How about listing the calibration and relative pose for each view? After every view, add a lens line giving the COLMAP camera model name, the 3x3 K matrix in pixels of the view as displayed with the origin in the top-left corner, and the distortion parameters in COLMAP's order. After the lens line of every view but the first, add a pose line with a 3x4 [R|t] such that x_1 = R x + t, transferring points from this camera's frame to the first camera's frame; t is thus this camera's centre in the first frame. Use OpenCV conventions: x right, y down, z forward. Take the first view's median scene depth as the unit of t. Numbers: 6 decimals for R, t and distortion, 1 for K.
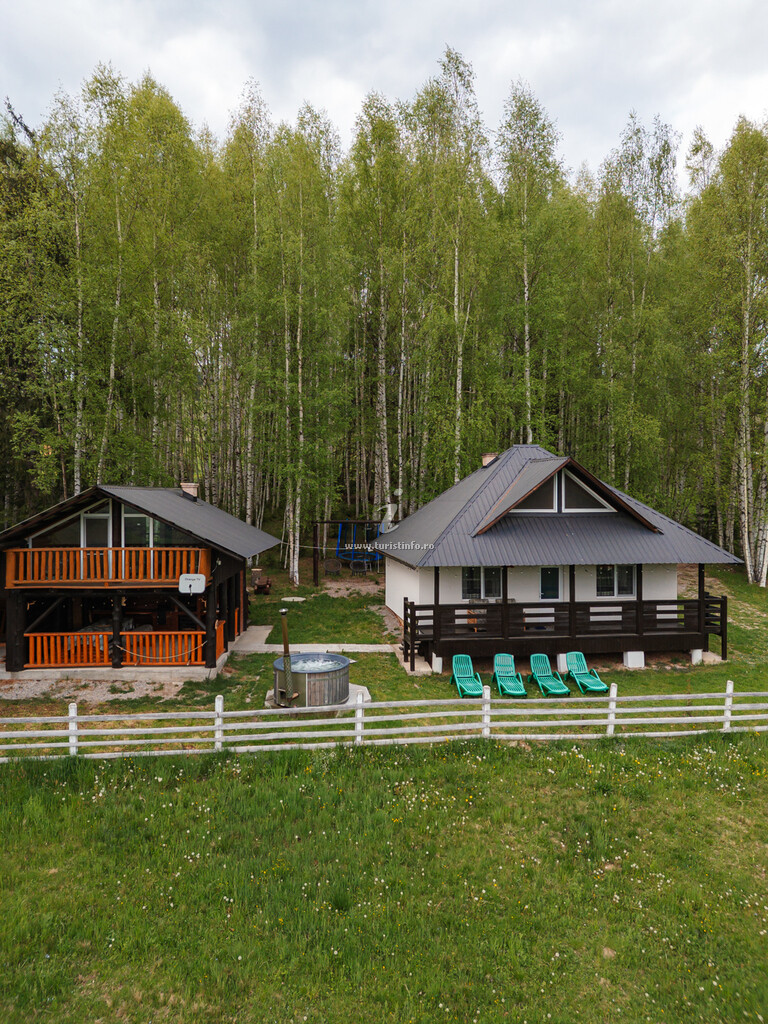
lens RADIAL K [[716.3, 0, 383.4], [0, 716.3, 507.1], [0, 0, 1]] dist [0.057006, -0.041755]
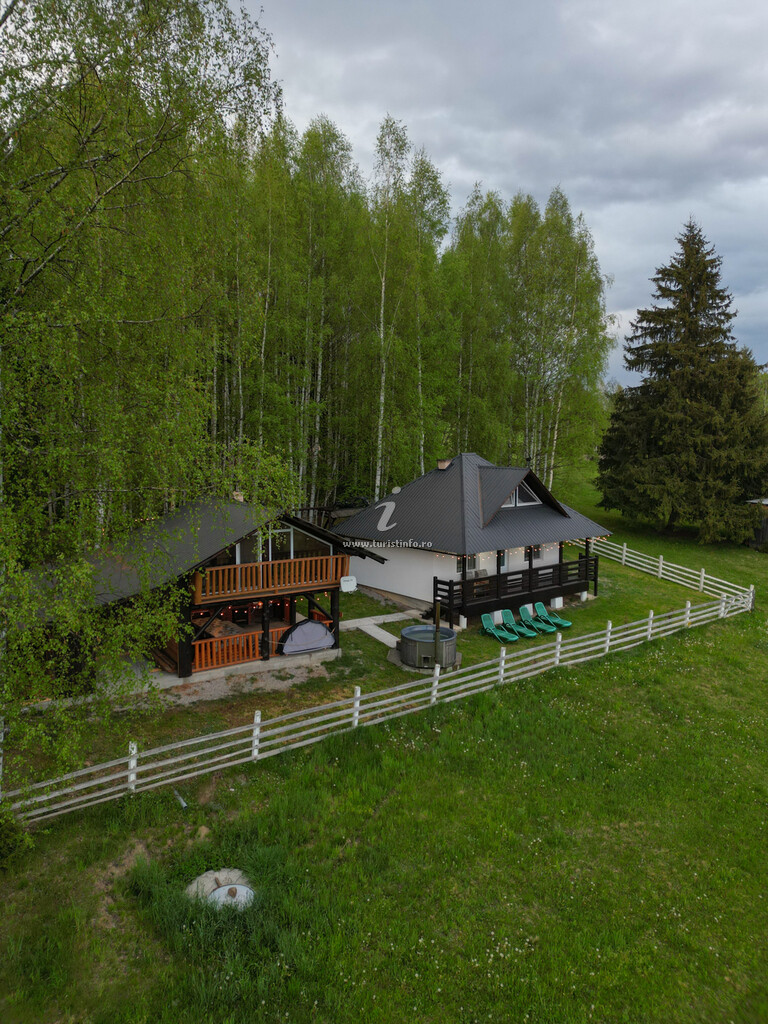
lens RADIAL K [[716.3, 0, 383.4], [0, 716.3, 507.1], [0, 0, 1]] dist [0.057006, -0.041755]
pose [[0.861511, -0.046341, 0.505620, -0.882464], [0.006593, 0.996763, 0.080122, -0.134608], [-0.507697, -0.065692, 0.859028, -0.100356]]
